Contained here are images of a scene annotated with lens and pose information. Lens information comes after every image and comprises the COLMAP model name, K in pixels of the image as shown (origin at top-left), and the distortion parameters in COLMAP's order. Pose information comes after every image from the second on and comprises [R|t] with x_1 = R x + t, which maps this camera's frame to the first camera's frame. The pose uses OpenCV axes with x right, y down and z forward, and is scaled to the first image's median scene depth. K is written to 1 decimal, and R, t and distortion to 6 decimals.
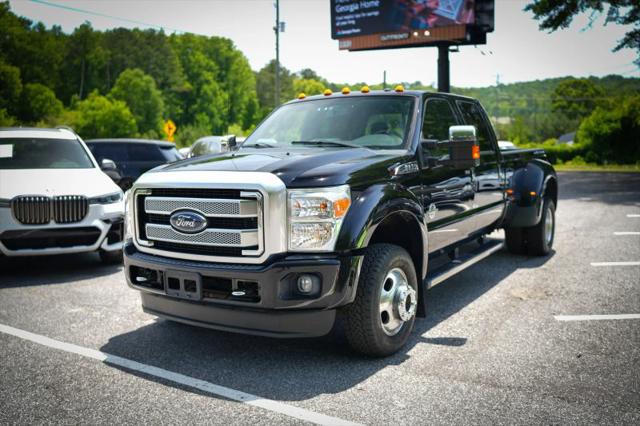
lens RADIAL K [[611.7, 0, 320.0], [0, 611.7, 213.0], [0, 0, 1]] dist [-0.172802, 0.224695]
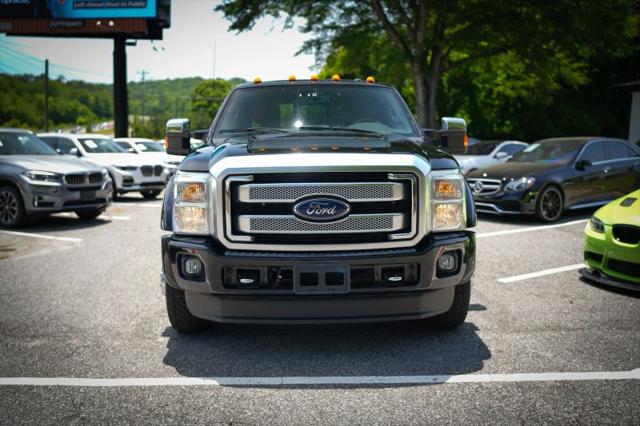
lens RADIAL K [[623.0, 0, 320.0], [0, 623.0, 213.0], [0, 0, 1]] dist [-0.184410, 0.232153]
pose [[0.827594, -0.048930, 0.559191, -0.147412], [0.048954, 0.998689, 0.014936, 0.001237], [-0.559189, 0.015013, 0.828904, 0.046122]]
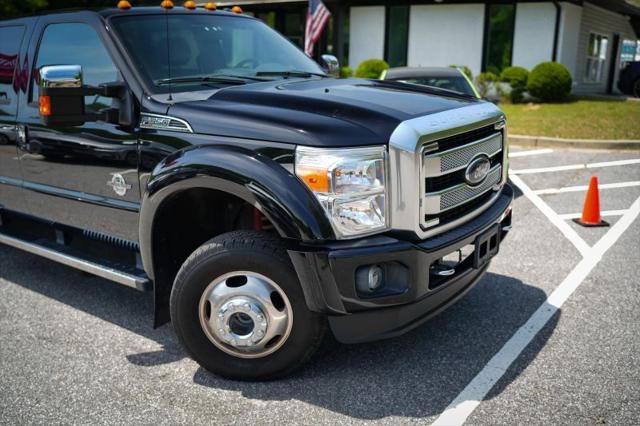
lens RADIAL K [[613.1, 0, 303.2], [0, 613.1, 210.2], [0, 0, 1]] dist [-0.134467, 0.245794]
pose [[0.073830, -0.226504, 0.971208, -0.205405], [0.134882, 0.967185, 0.215312, -0.027756], [-0.988107, 0.115102, 0.101958, 0.229670]]
